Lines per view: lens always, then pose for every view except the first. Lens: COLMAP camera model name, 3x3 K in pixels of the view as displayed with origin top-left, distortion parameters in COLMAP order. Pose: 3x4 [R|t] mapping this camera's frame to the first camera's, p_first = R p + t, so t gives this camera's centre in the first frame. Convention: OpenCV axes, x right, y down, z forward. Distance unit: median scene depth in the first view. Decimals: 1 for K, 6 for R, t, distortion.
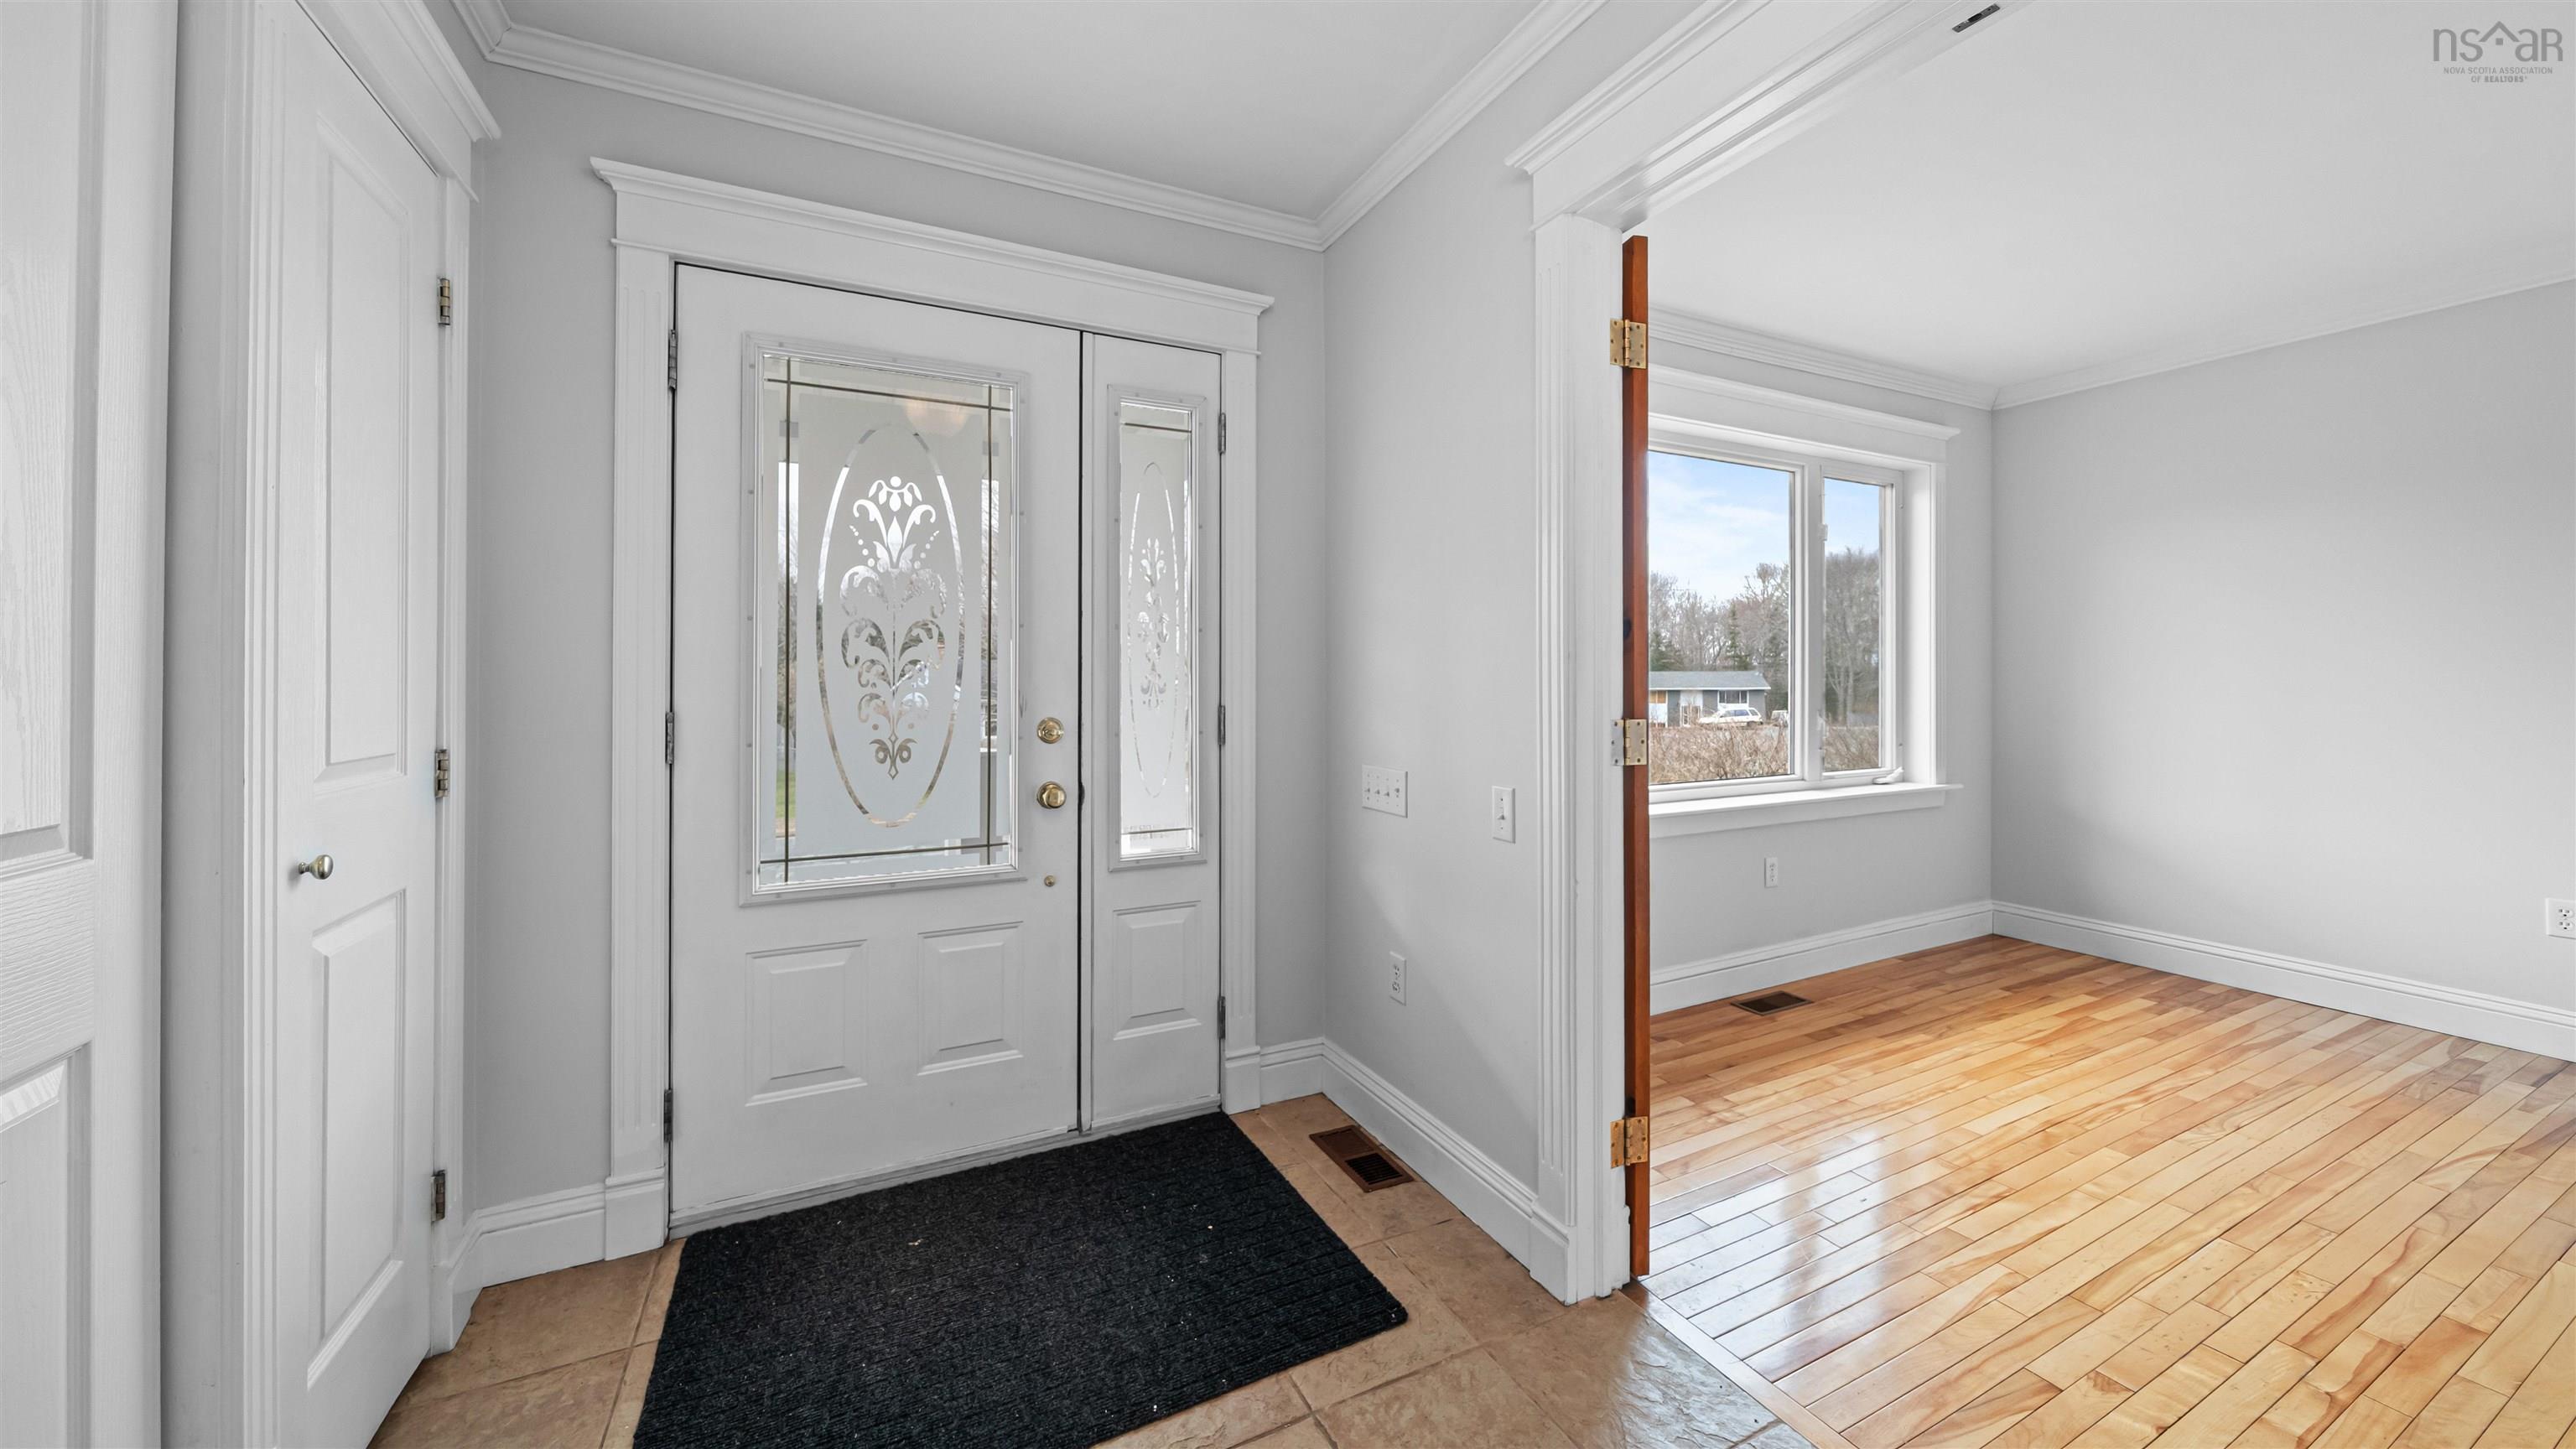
lens RADIAL K [[863.7, 0, 1292.0], [0, 863.7, 684.2], [0, 0, 1]] dist [-0.000056, -0.000071]
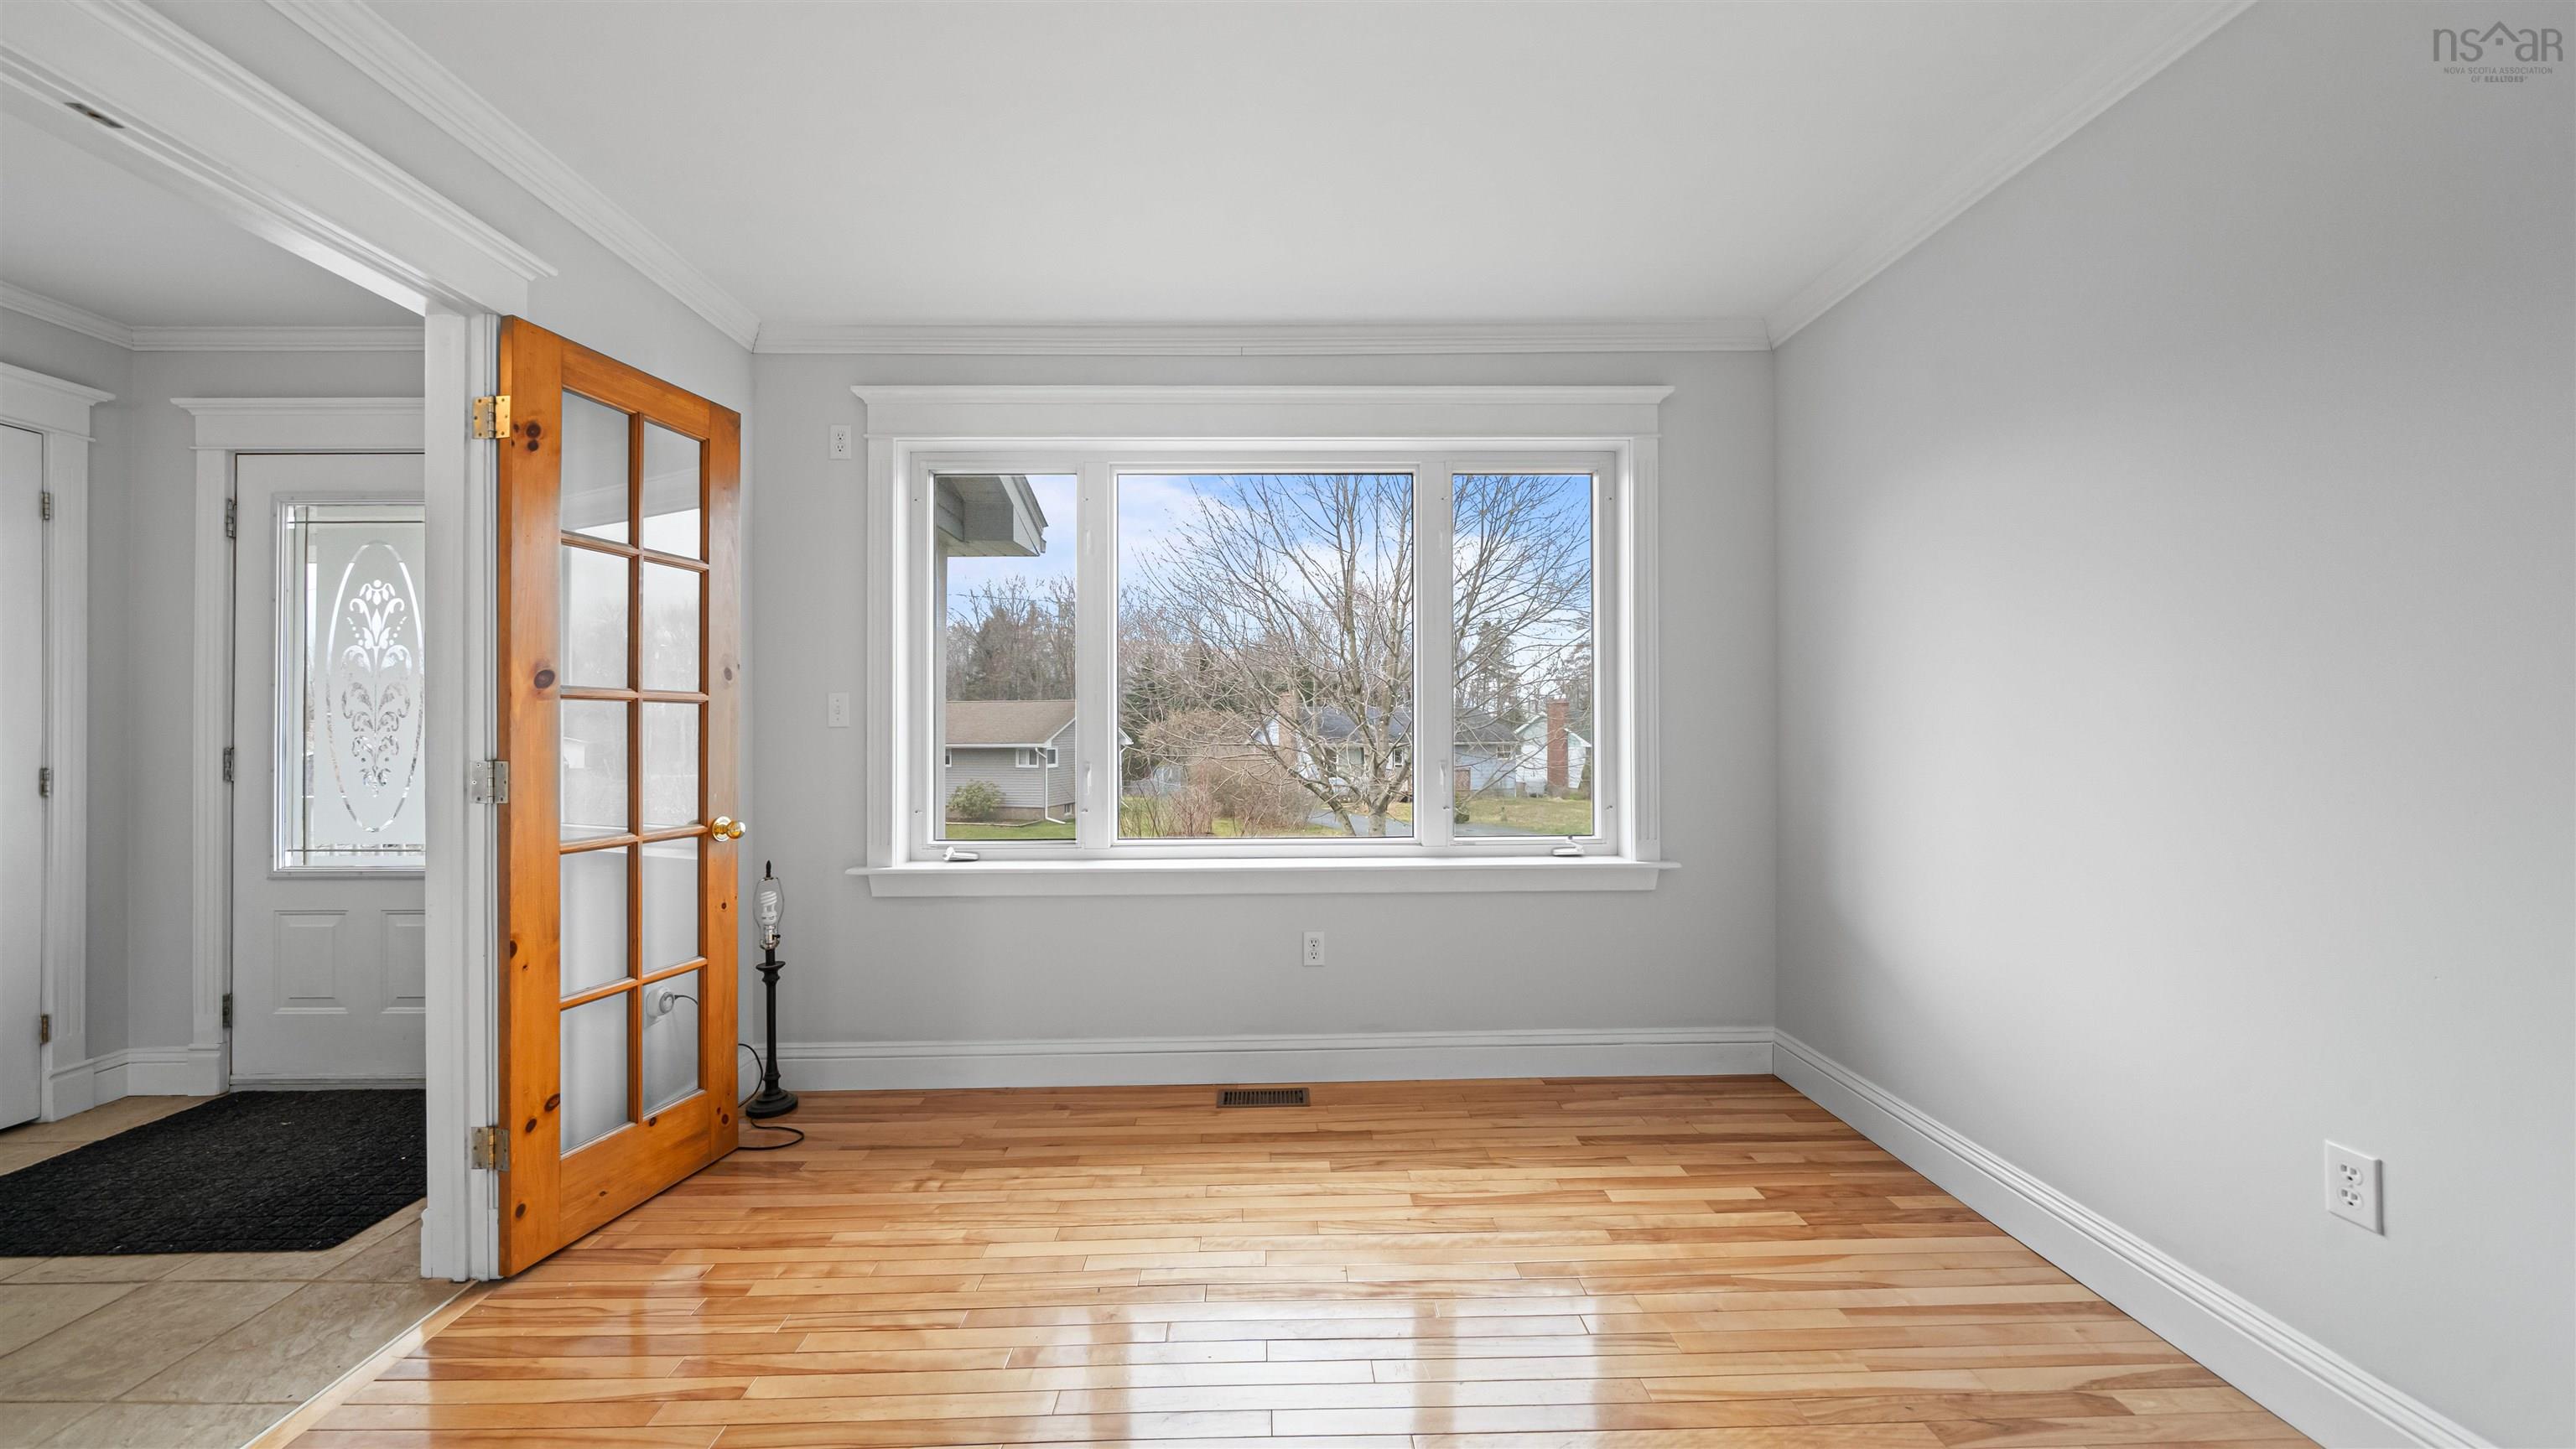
lens RADIAL K [[855.0, 0, 1288.0], [0, 855.0, 724.5], [0, 0, 1]] dist [-0.001917, 0.000055]
pose [[0.910077, -0.001634, -0.414435, 1.443826], [0.000763, 0.999997, -0.002269, -0.003642], [0.414438, 0.001749, 0.910076, 0.358509]]
